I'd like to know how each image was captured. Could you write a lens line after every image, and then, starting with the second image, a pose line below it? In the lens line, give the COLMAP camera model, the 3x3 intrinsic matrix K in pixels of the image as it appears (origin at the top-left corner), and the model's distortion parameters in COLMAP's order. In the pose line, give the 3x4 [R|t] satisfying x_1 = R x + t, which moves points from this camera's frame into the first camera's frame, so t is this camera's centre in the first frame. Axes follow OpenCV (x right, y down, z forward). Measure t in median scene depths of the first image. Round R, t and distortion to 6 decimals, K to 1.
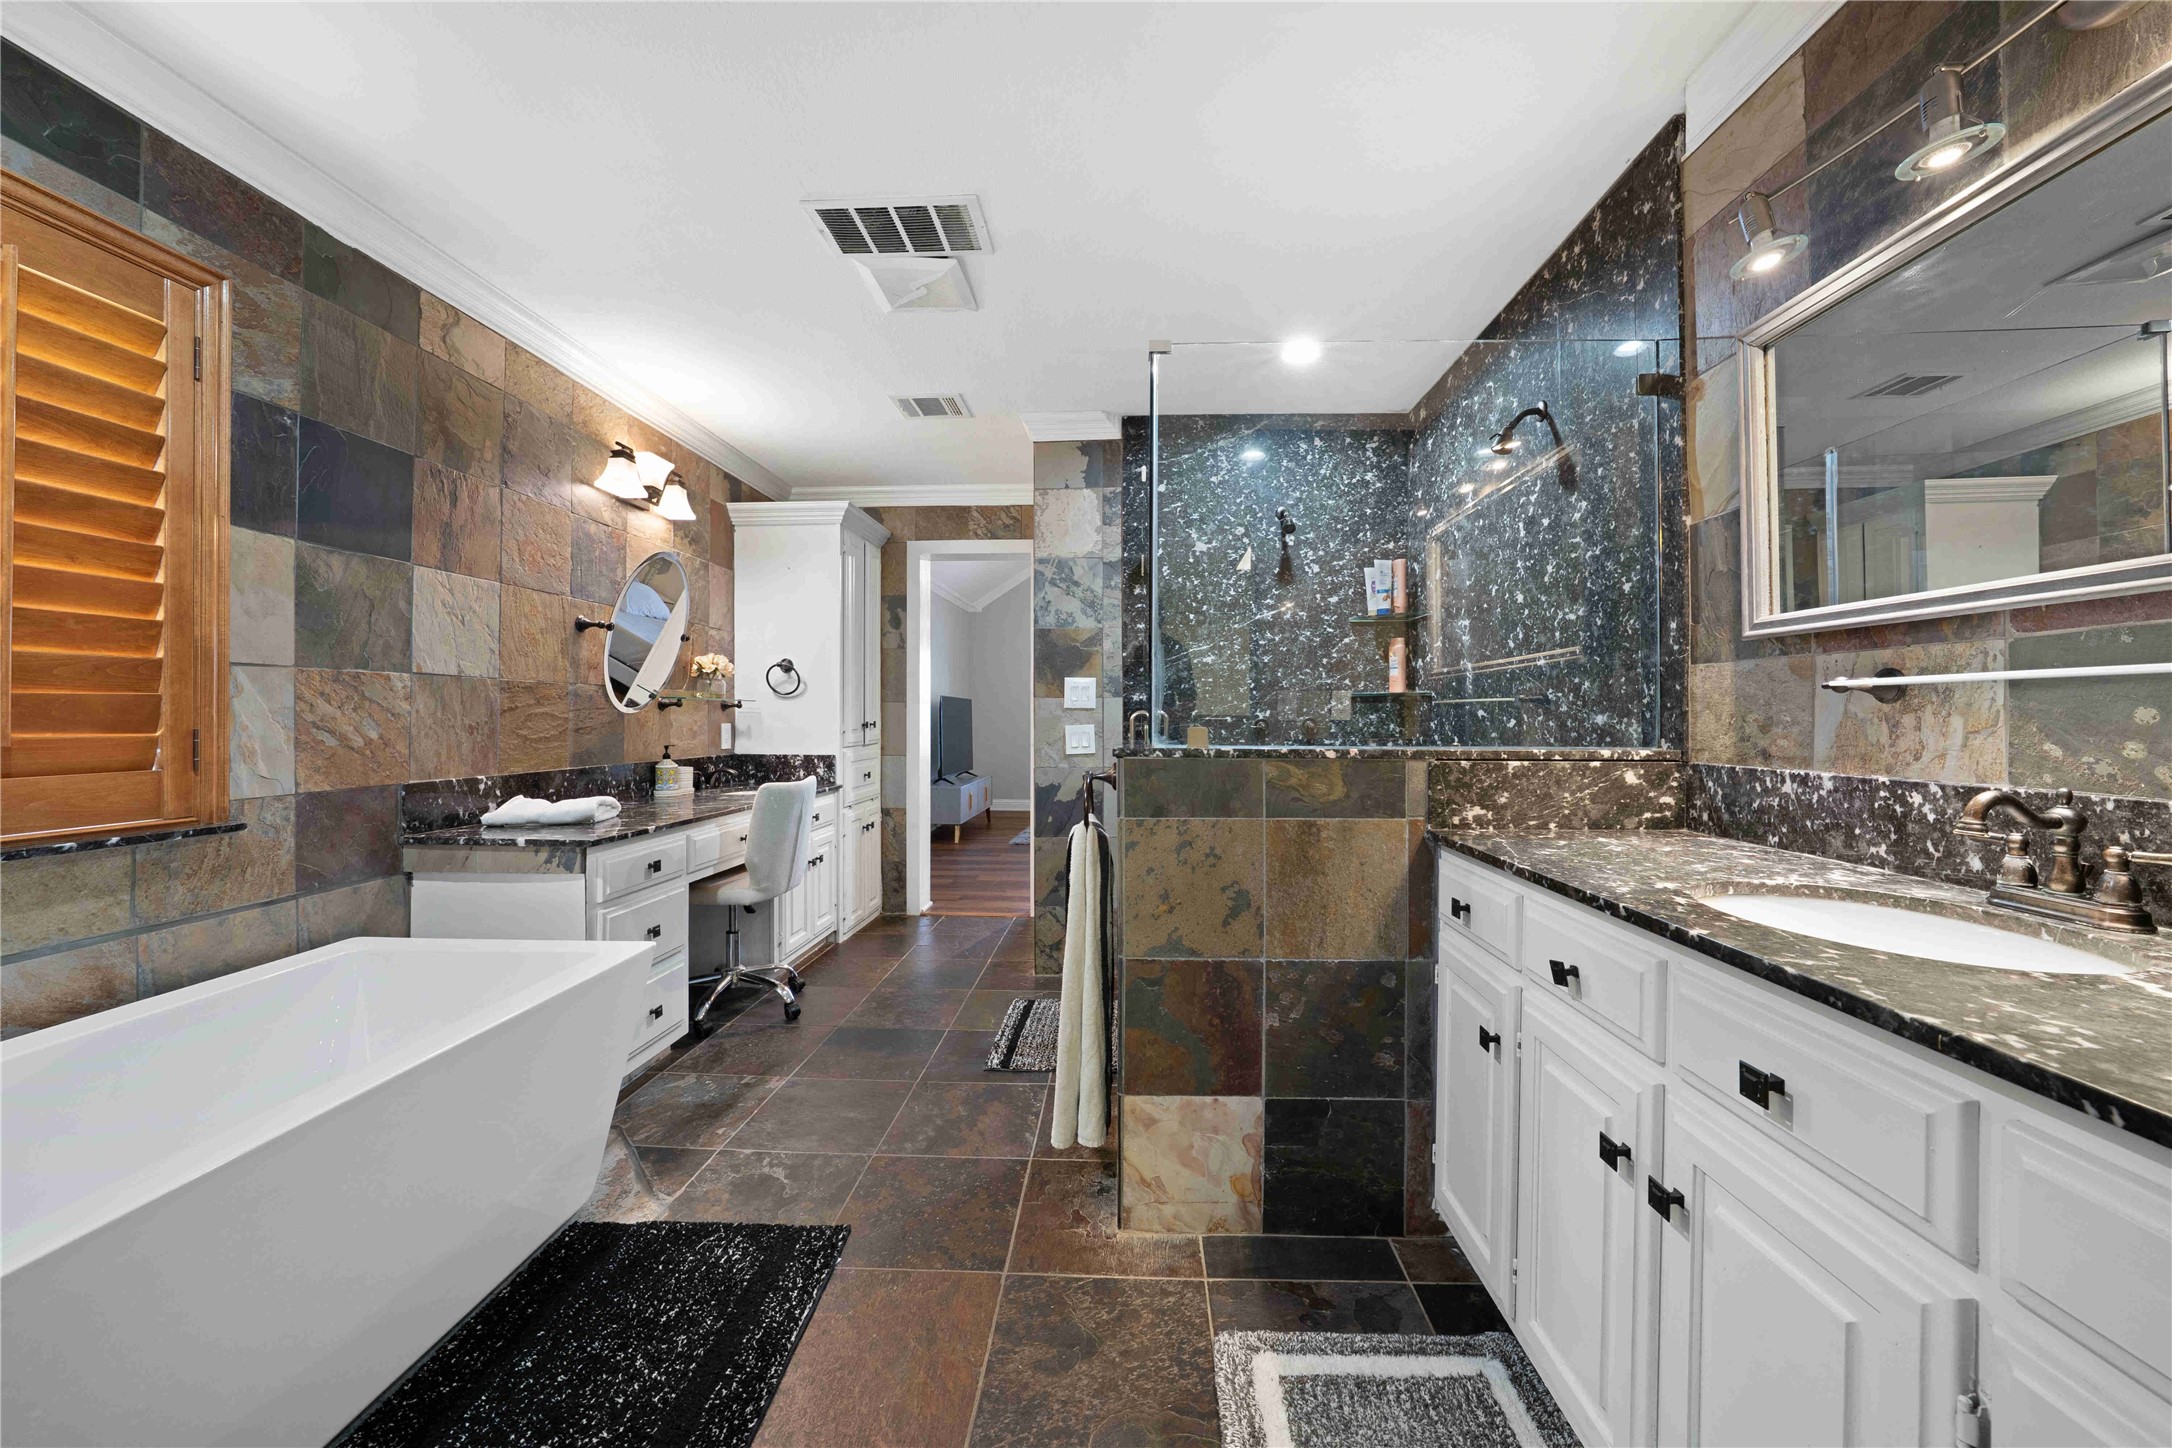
lens RADIAL K [[762.7, 0, 1099.4], [0, 762.7, 714.9], [0, 0, 1]] dist [-0.030047, 0.005594]
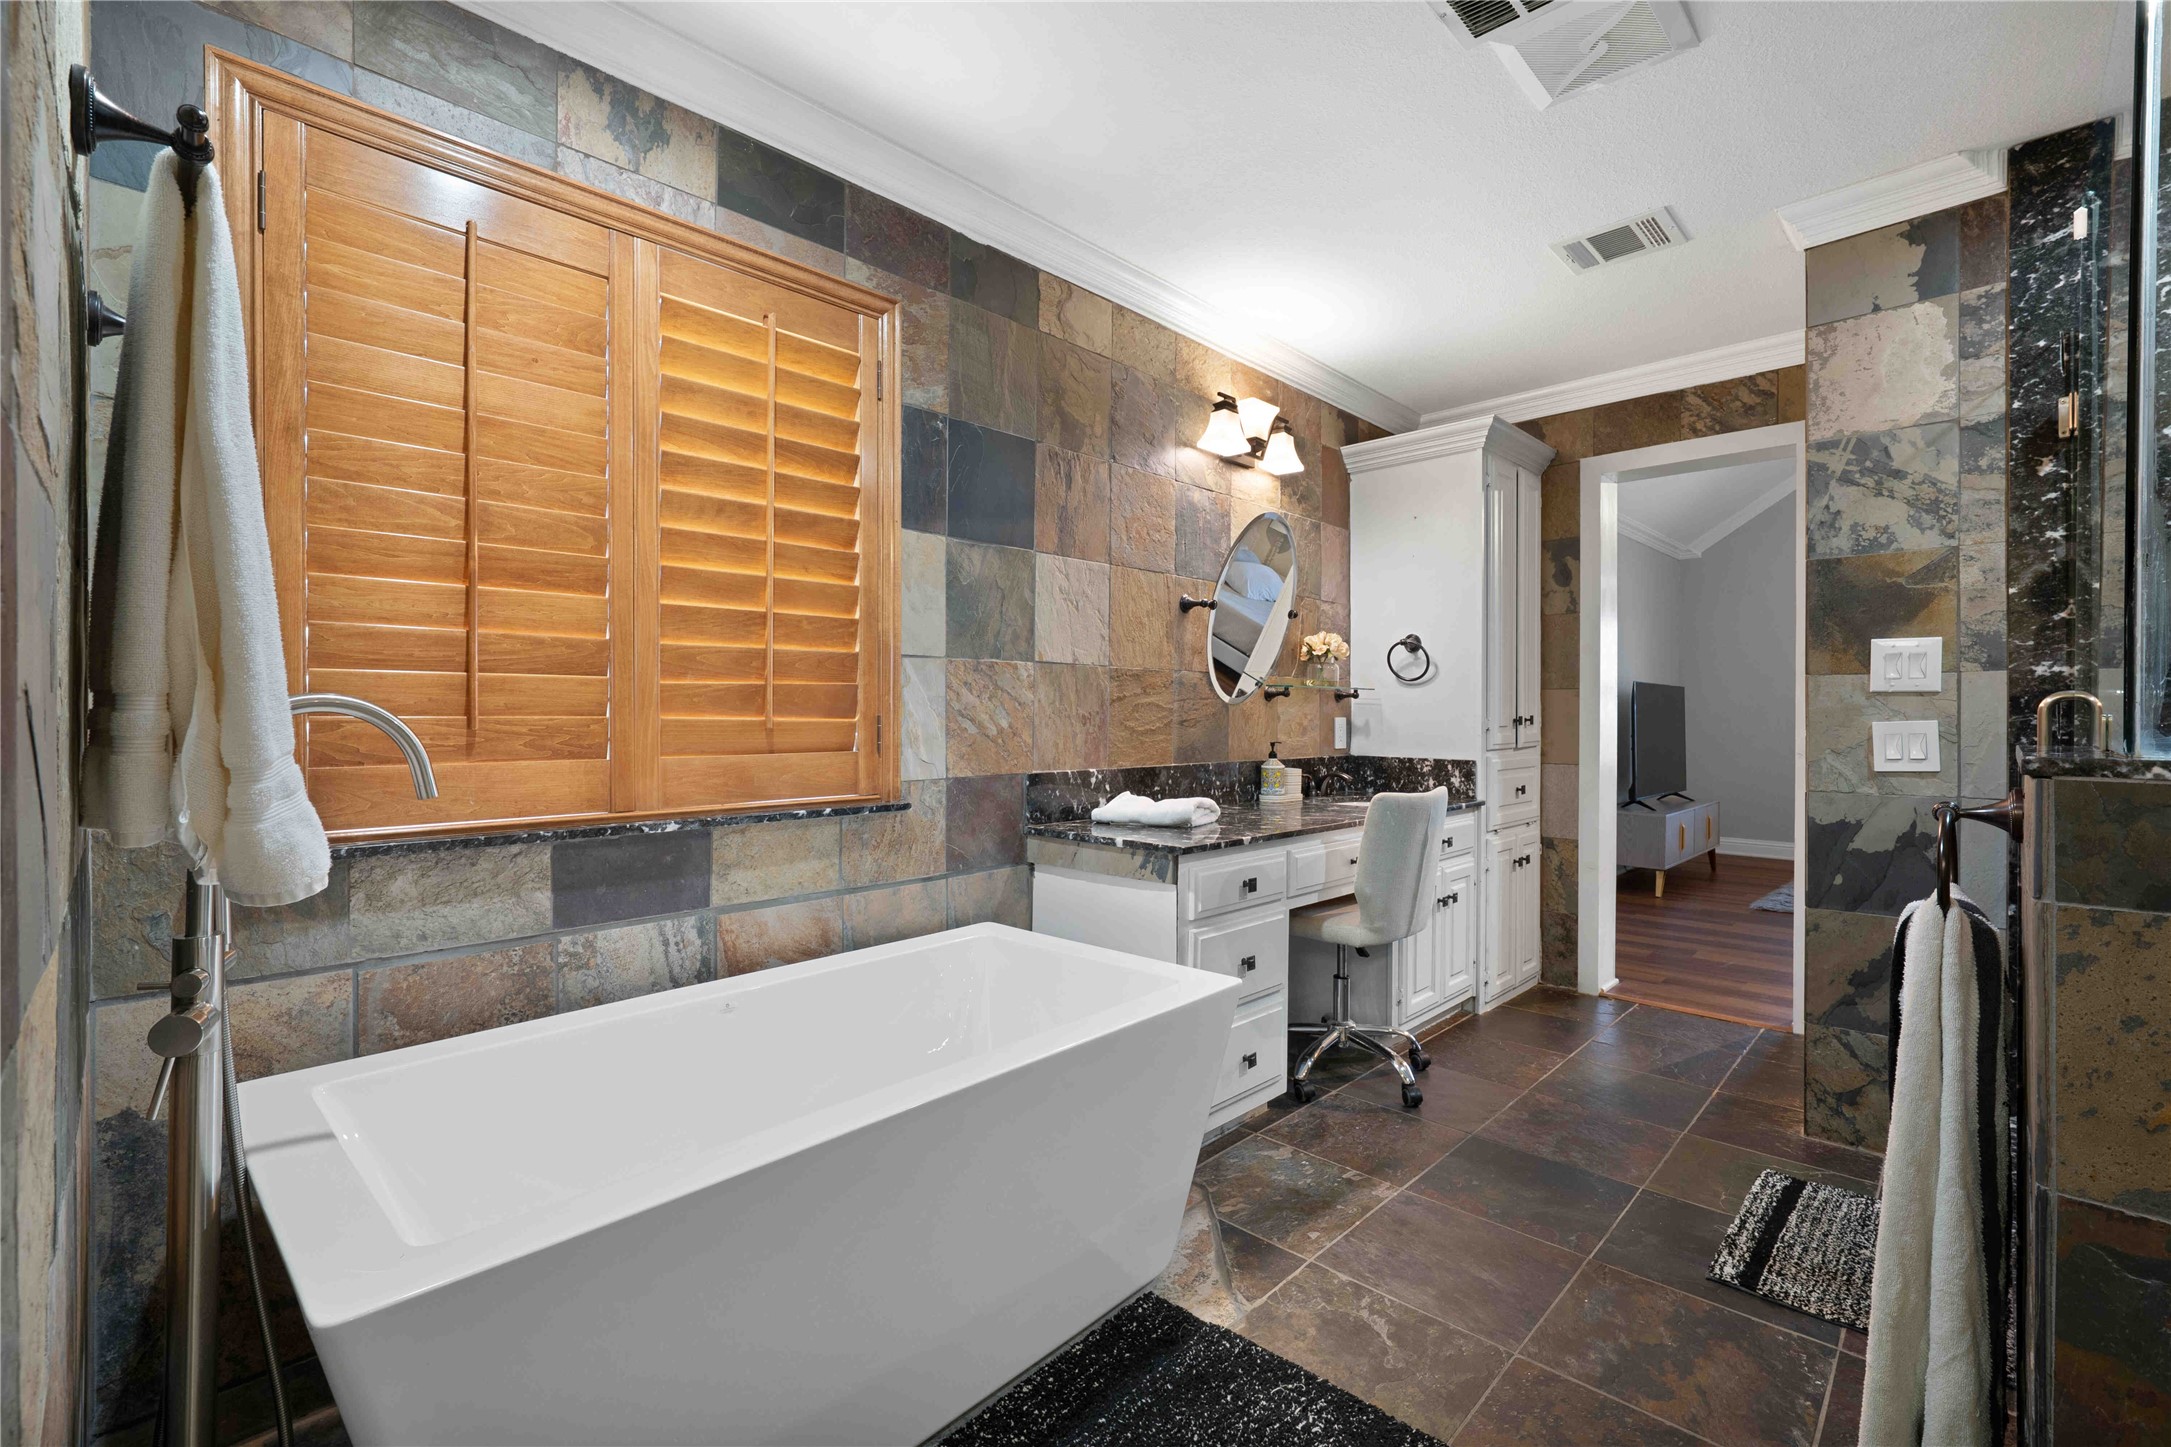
lens RADIAL K [[951.5, 0, 1112.2], [0, 951.5, 716.9], [0, 0, 1]] dist [-0.009817, 0.000982]
pose [[0.759678, 0.004156, -0.650286, -0.017818], [-0.001249, 0.999987, 0.004932, 0.008067], [0.650298, -0.002934, 0.759673, 0.083402]]
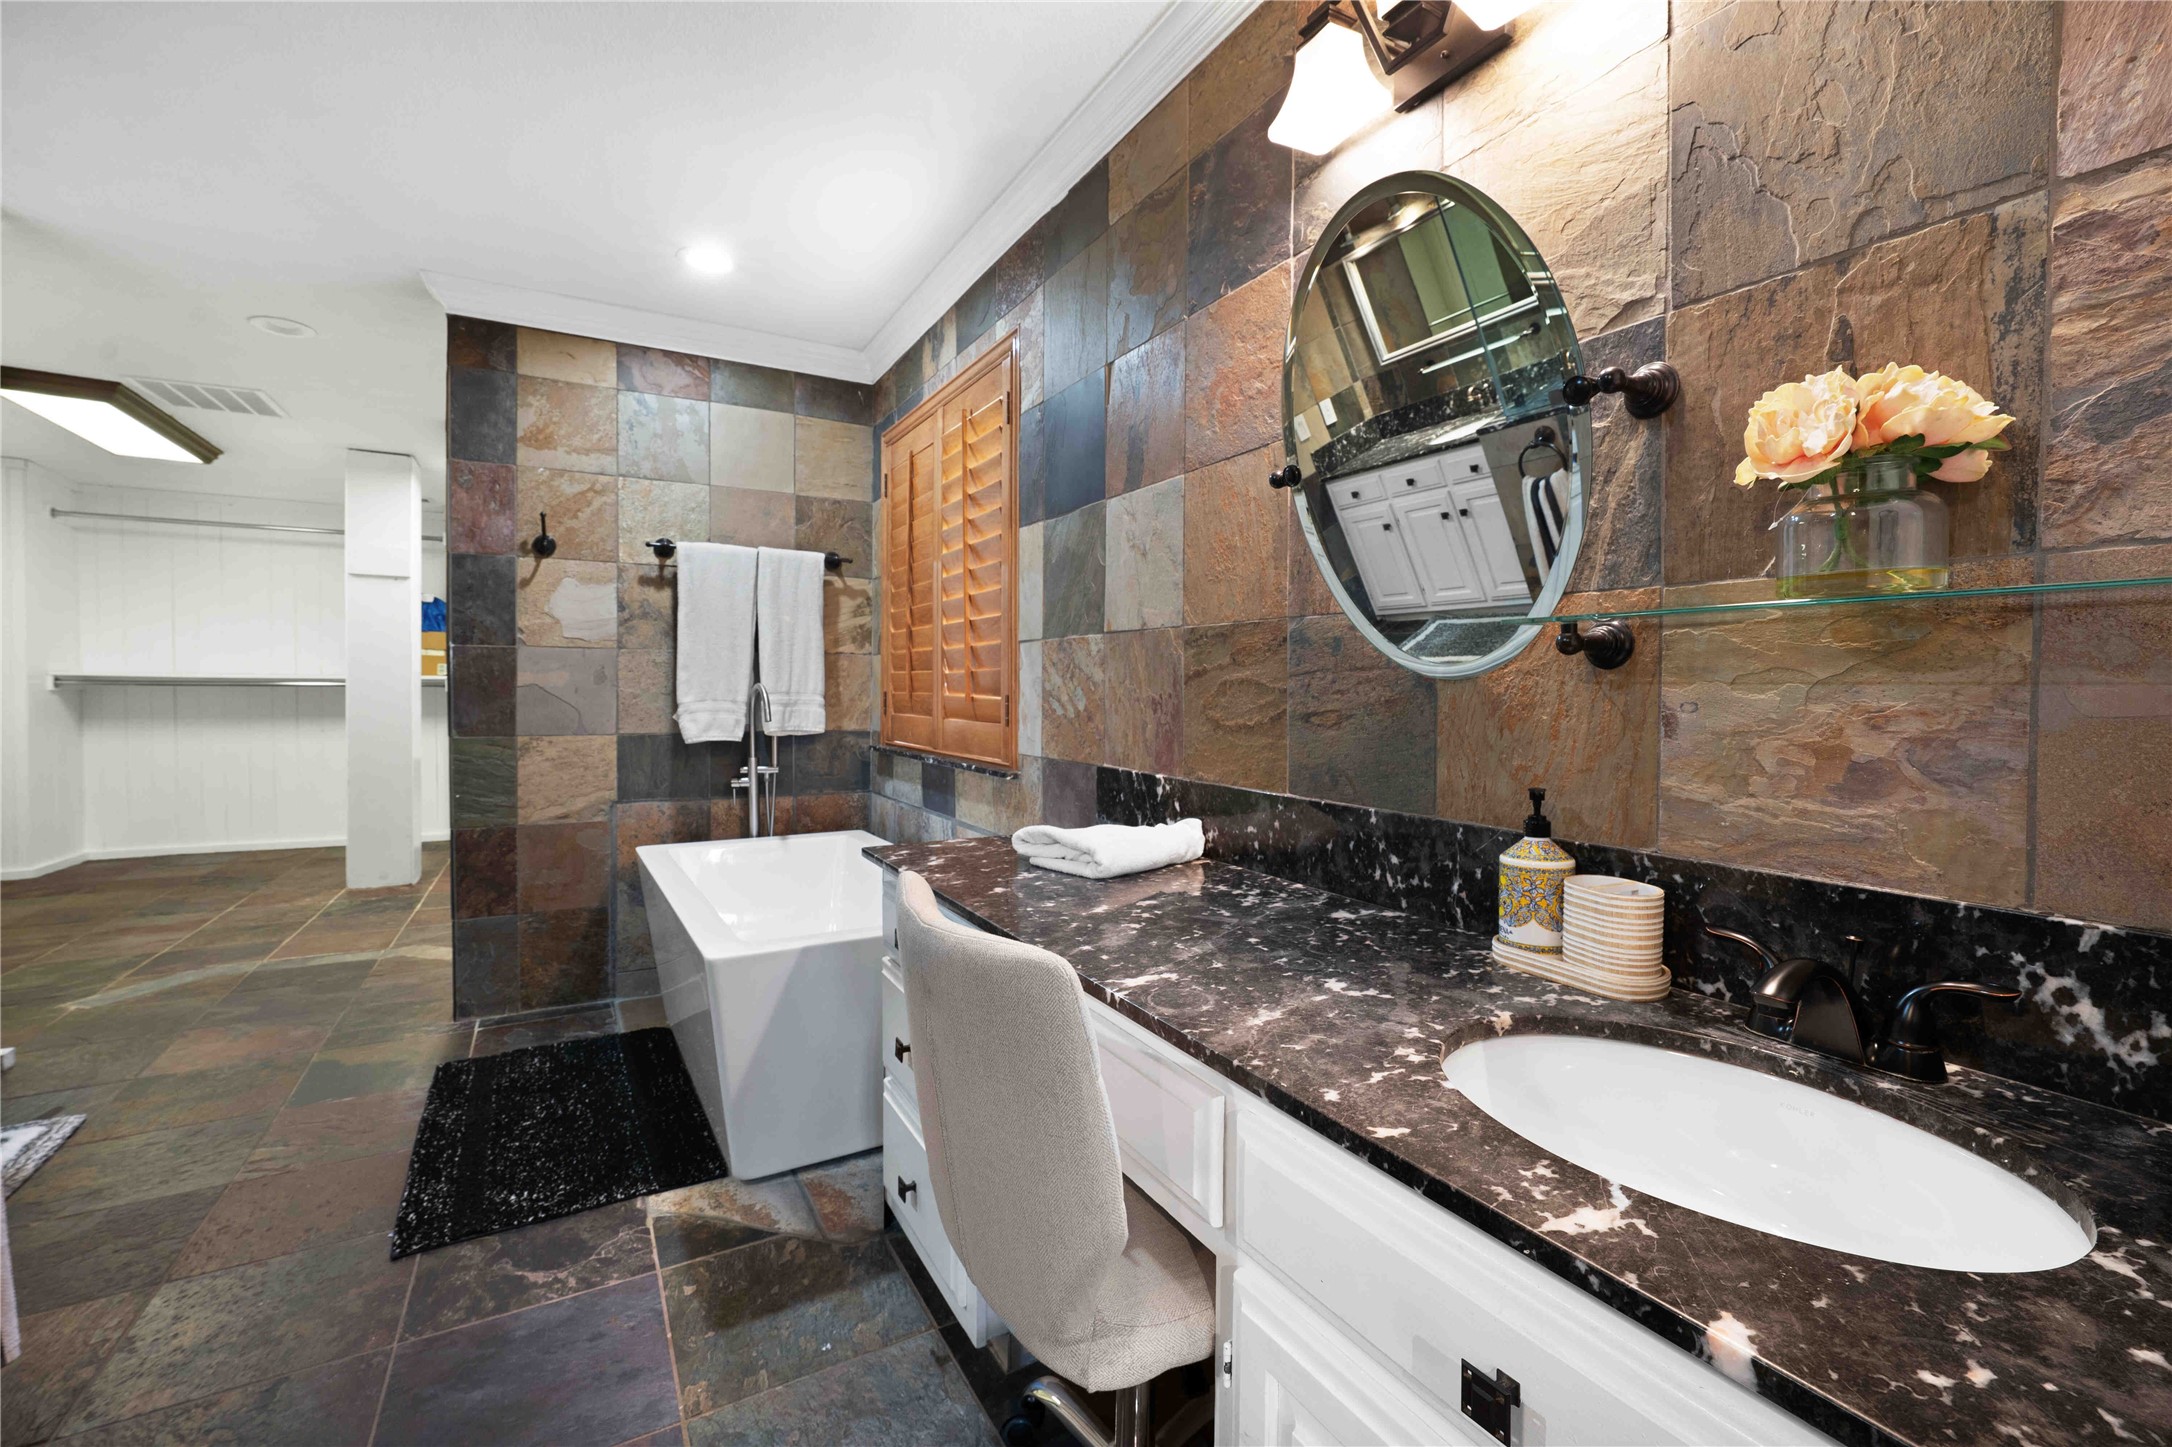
lens RADIAL K [[951.9, 0, 1112.7], [0, 951.9, 716.9], [0, 0, 1]] dist [-0.009817, 0.000982]
pose [[-0.847469, 0.009501, -0.530759, -0.286959], [-0.007836, 0.999507, 0.030403, 0.003396], [0.530786, 0.029924, -0.846977, 1.452479]]
